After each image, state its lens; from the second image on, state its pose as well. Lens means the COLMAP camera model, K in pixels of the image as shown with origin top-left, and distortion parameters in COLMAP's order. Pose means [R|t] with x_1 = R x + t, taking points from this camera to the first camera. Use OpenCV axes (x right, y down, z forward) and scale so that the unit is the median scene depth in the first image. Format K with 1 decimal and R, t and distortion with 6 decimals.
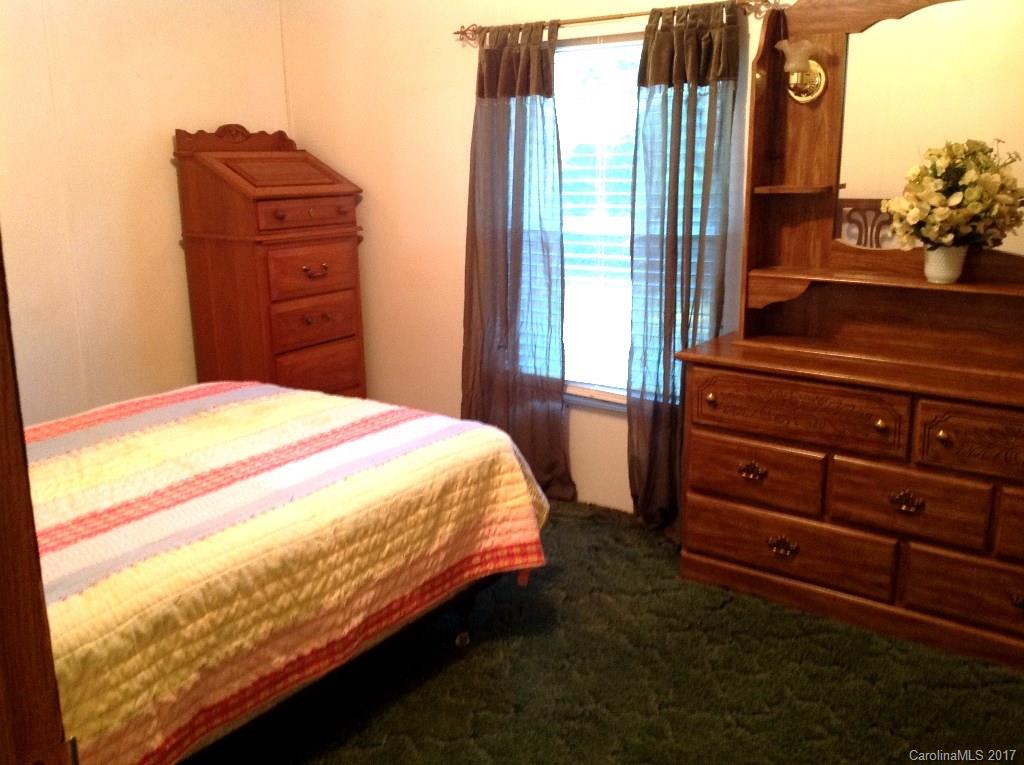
lens RADIAL K [[970.4, 0, 515.1], [0, 970.4, 379.6], [0, 0, 1]] dist [0.197843, -0.439075]
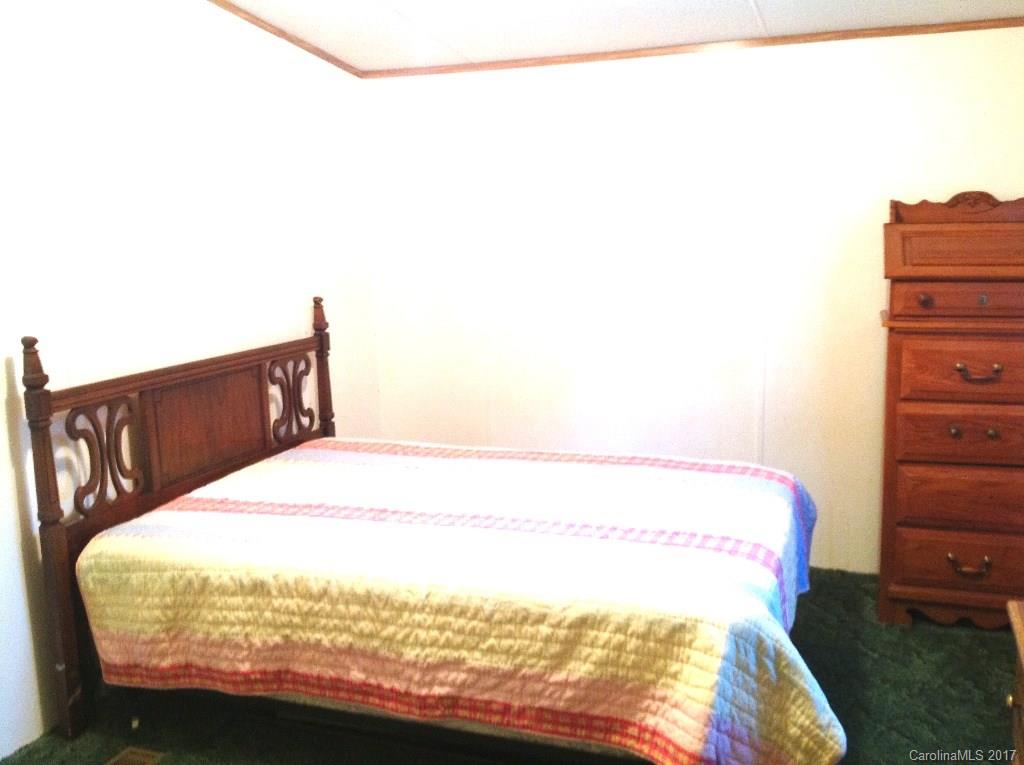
lens RADIAL K [[970.4, 0, 515.1], [0, 970.4, 379.6], [0, 0, 1]] dist [0.197843, -0.439075]
pose [[0.268414, 0.164909, -0.949083, 0.788738], [-0.207943, 0.971928, 0.110069, -0.201374], [0.940592, 0.167811, 0.295171, 0.721684]]
